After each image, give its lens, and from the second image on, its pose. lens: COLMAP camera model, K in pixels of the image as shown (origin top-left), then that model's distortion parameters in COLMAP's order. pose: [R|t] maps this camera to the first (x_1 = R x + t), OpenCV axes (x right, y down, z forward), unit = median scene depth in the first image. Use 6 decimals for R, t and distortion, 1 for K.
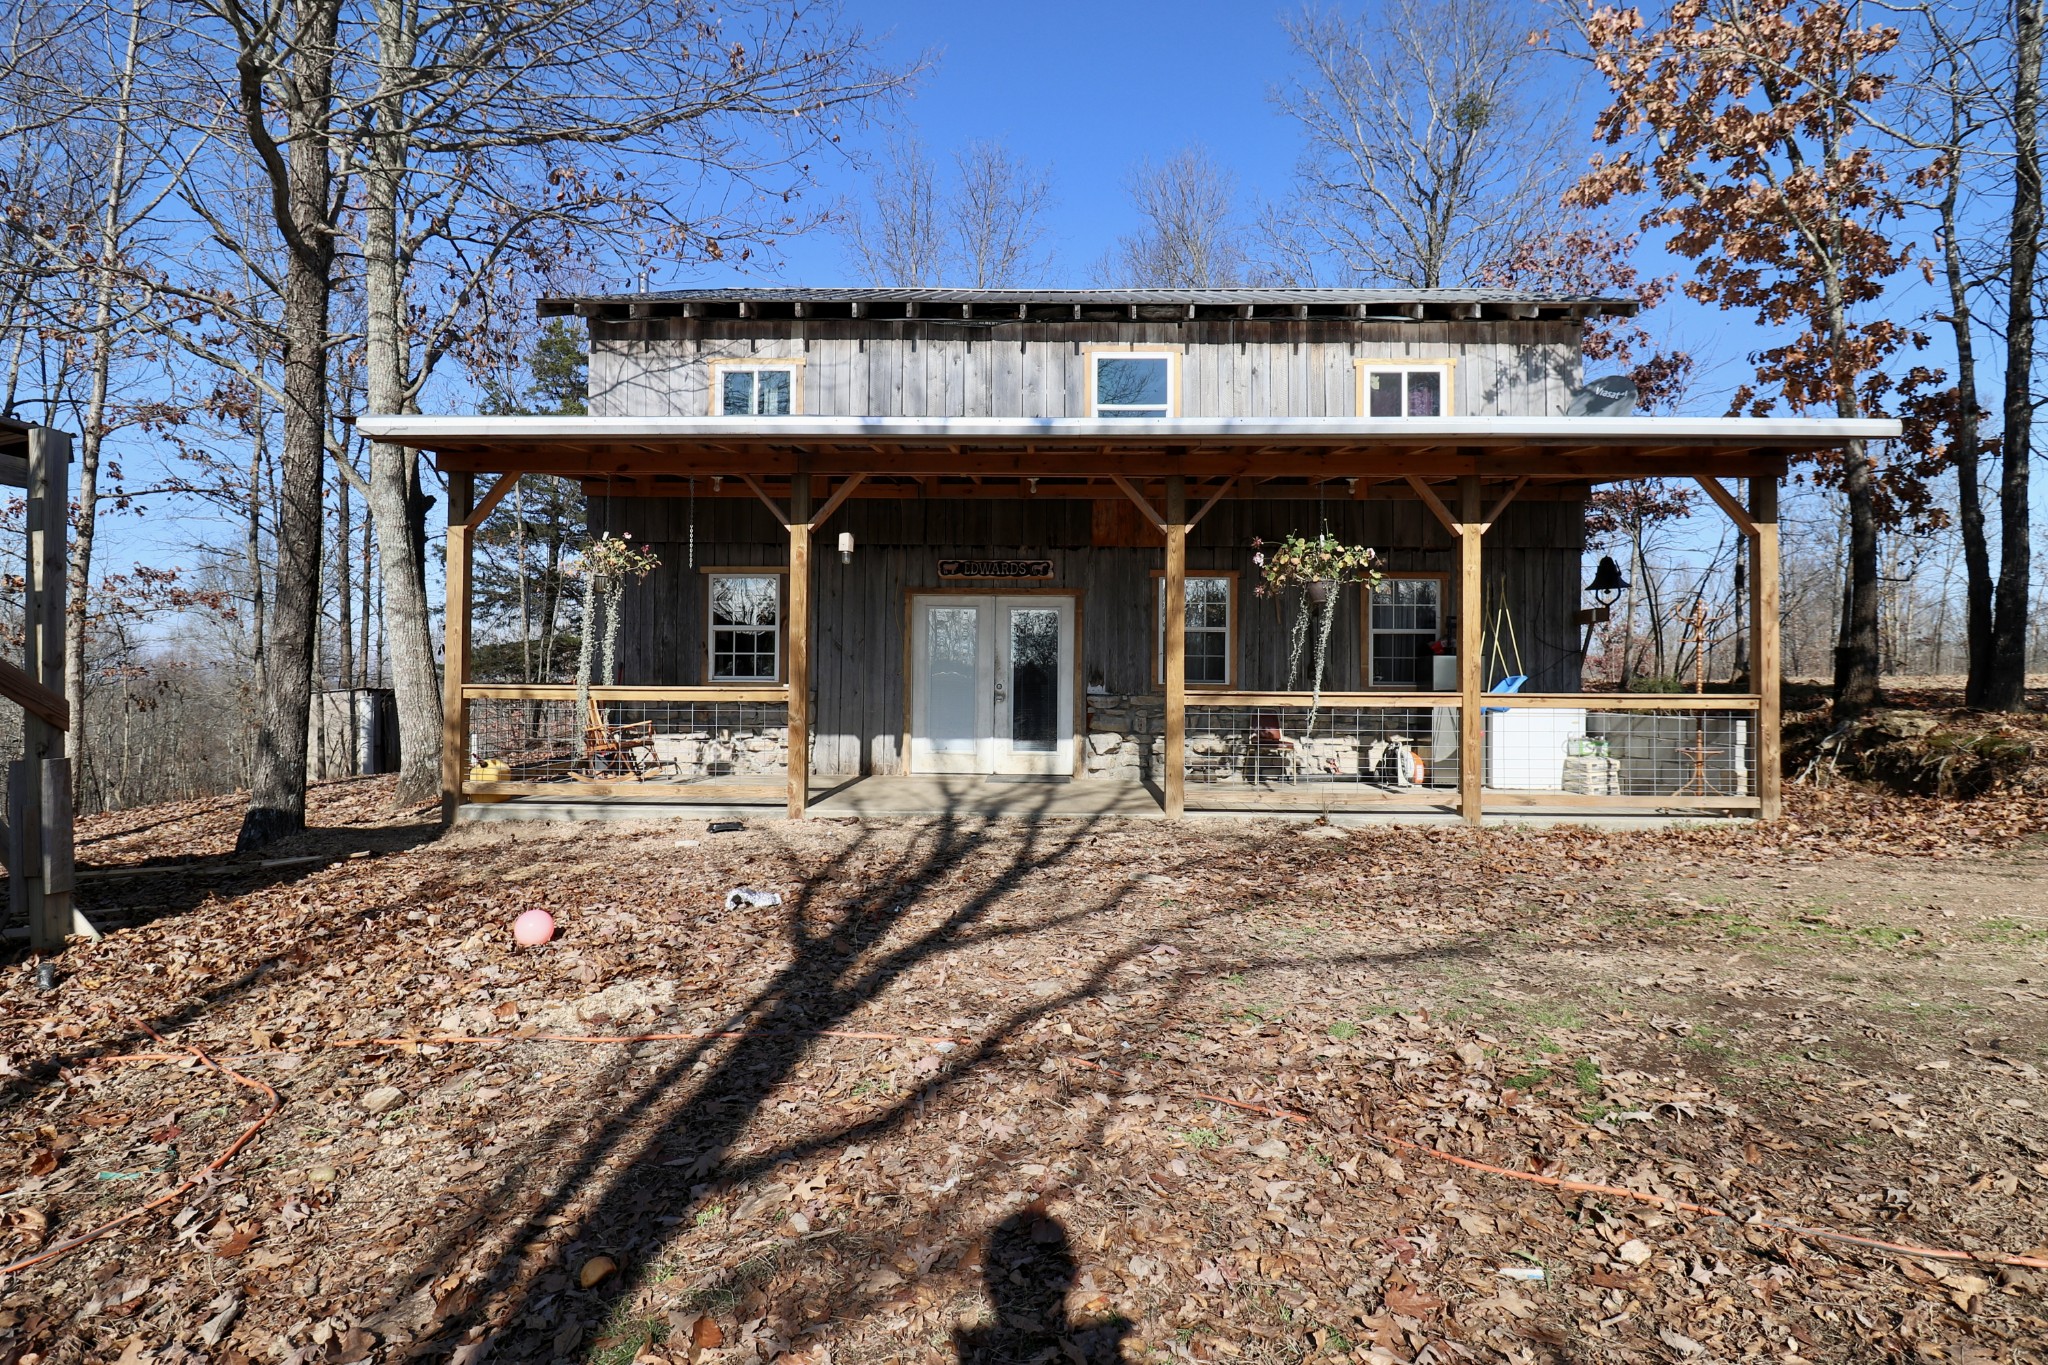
lens RADIAL K [[1054.6, 0, 1013.4], [0, 1054.6, 651.0], [0, 0, 1]] dist [-0.002325, -0.014237]
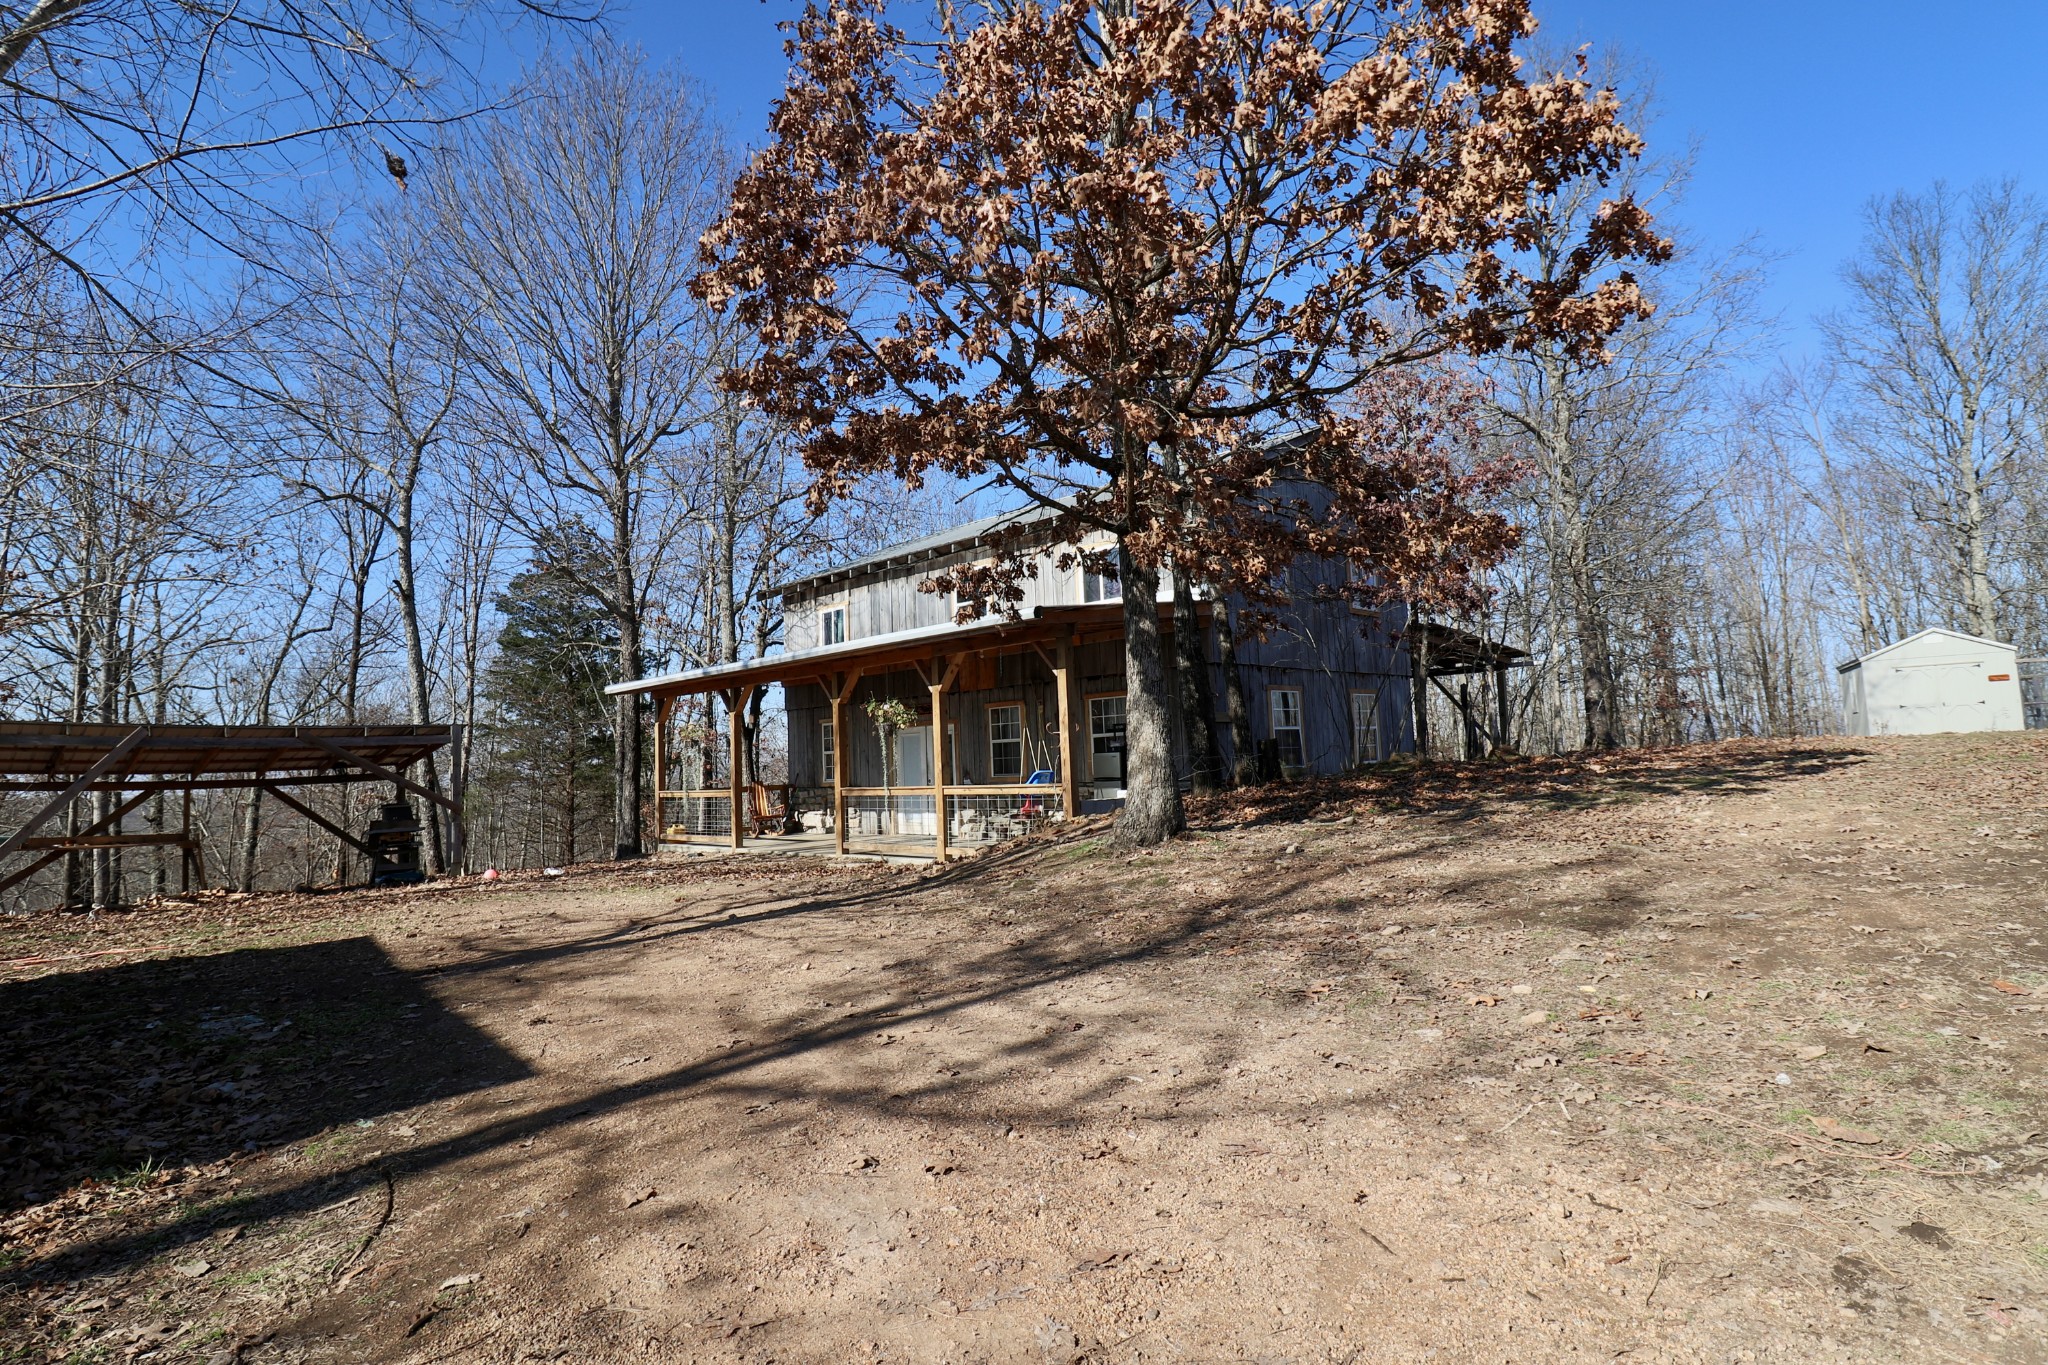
lens RADIAL K [[1054.6, 0, 1013.4], [0, 1054.6, 651.0], [0, 0, 1]] dist [-0.002325, -0.014237]
pose [[0.706543, -0.110565, -0.698979, 1.328691], [0.061410, 0.993573, -0.095090, -0.005752], [0.705000, 0.024261, 0.708792, -0.082548]]
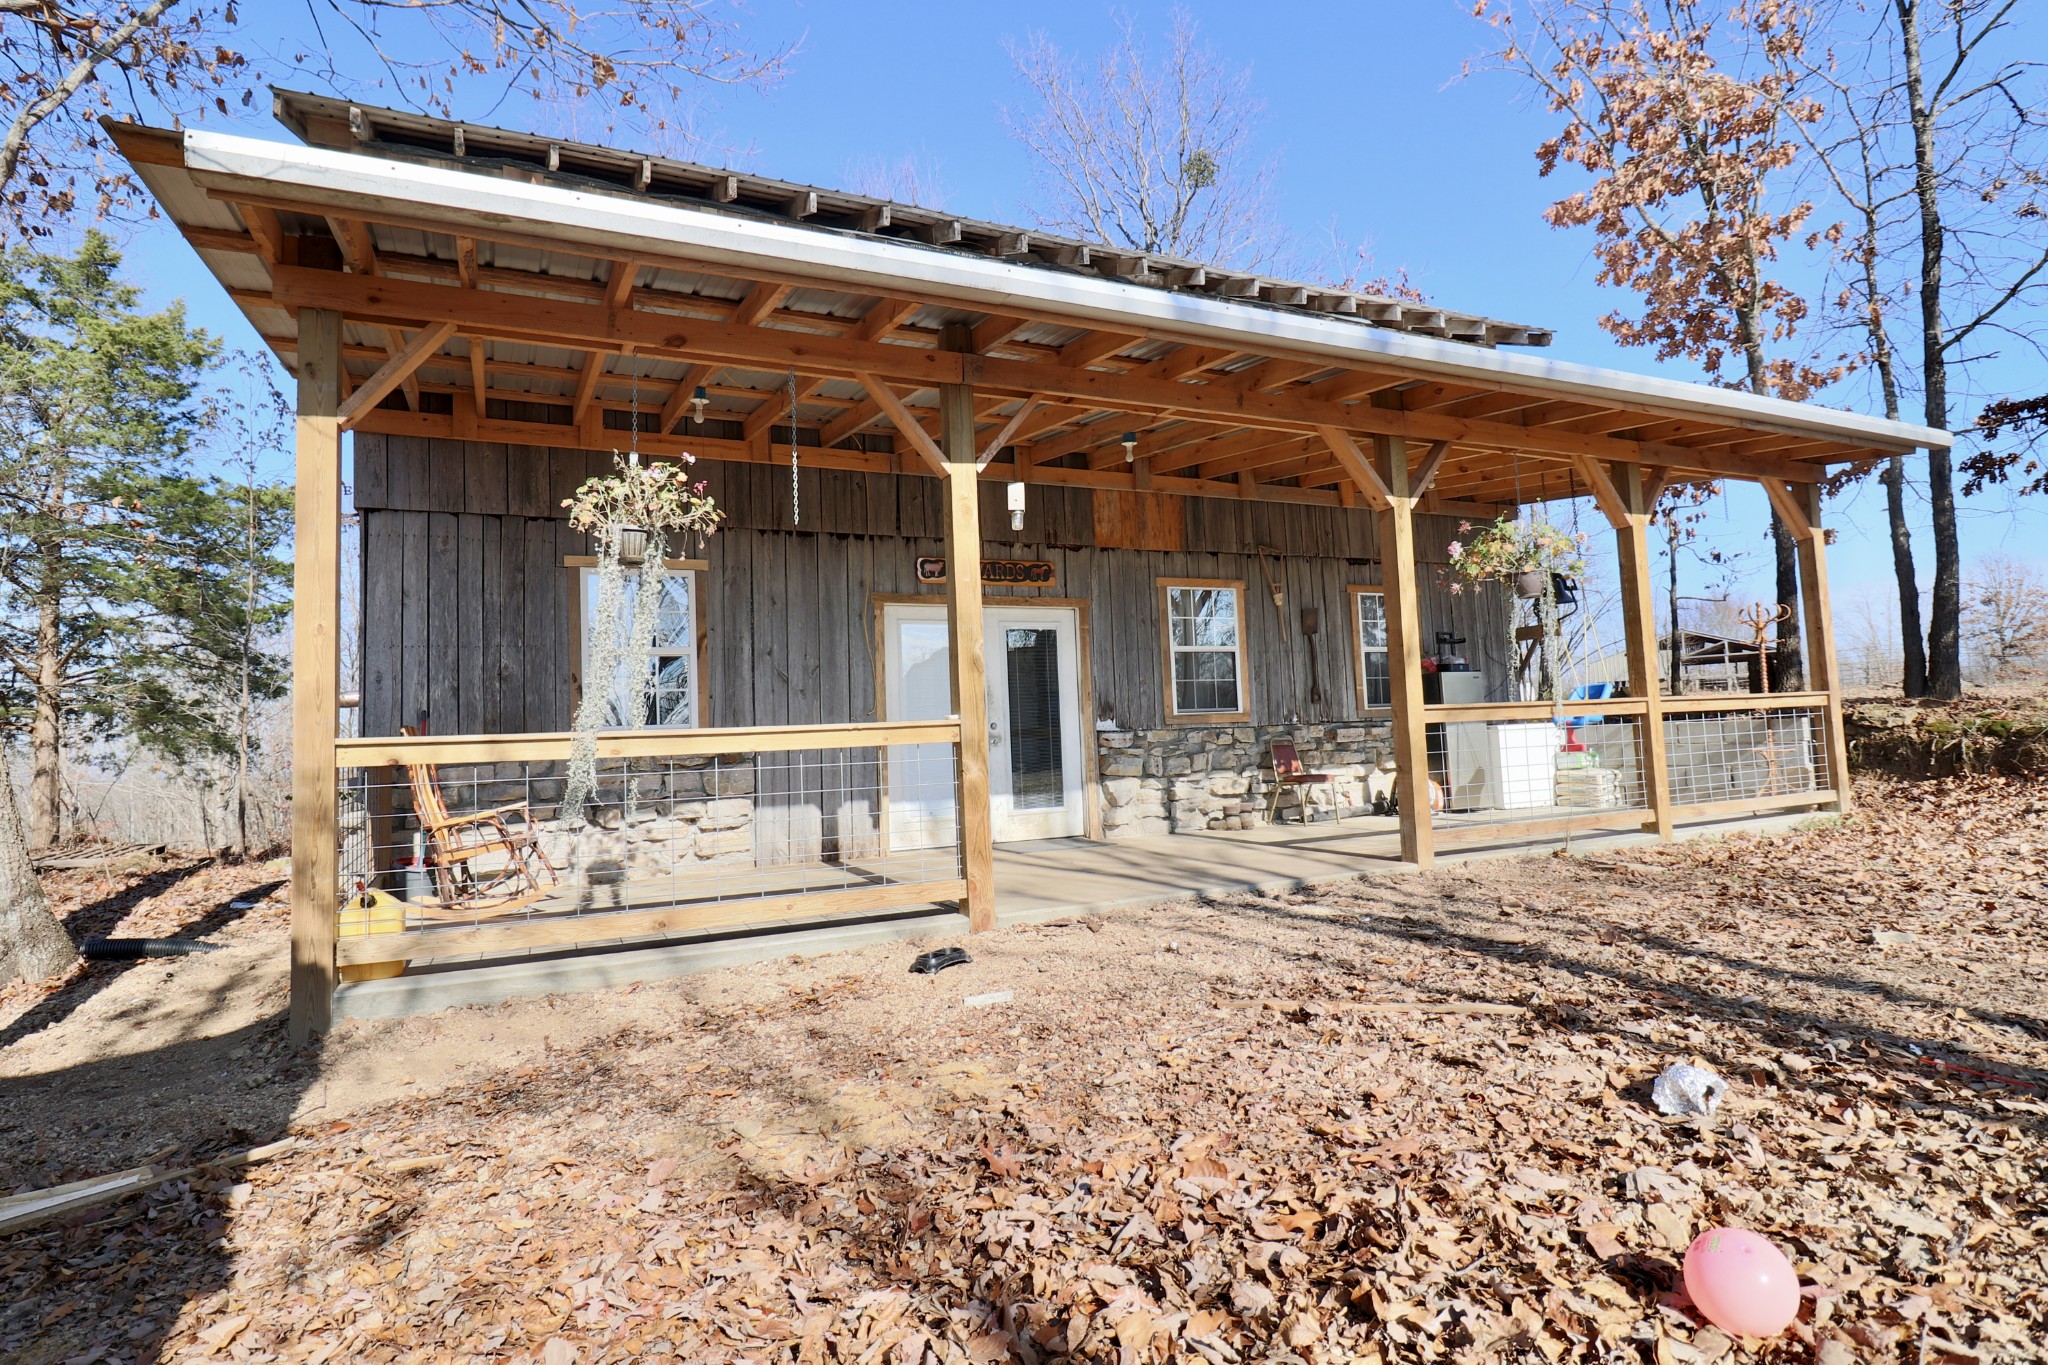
lens RADIAL K [[1054.6, 0, 1013.4], [0, 1054.6, 651.0], [0, 0, 1]] dist [-0.002325, -0.014237]
pose [[0.890621, -0.007190, 0.454690, -0.361890], [0.035141, 0.997973, -0.053051, 0.021525], [-0.453387, 0.063226, 0.889068, 0.331541]]
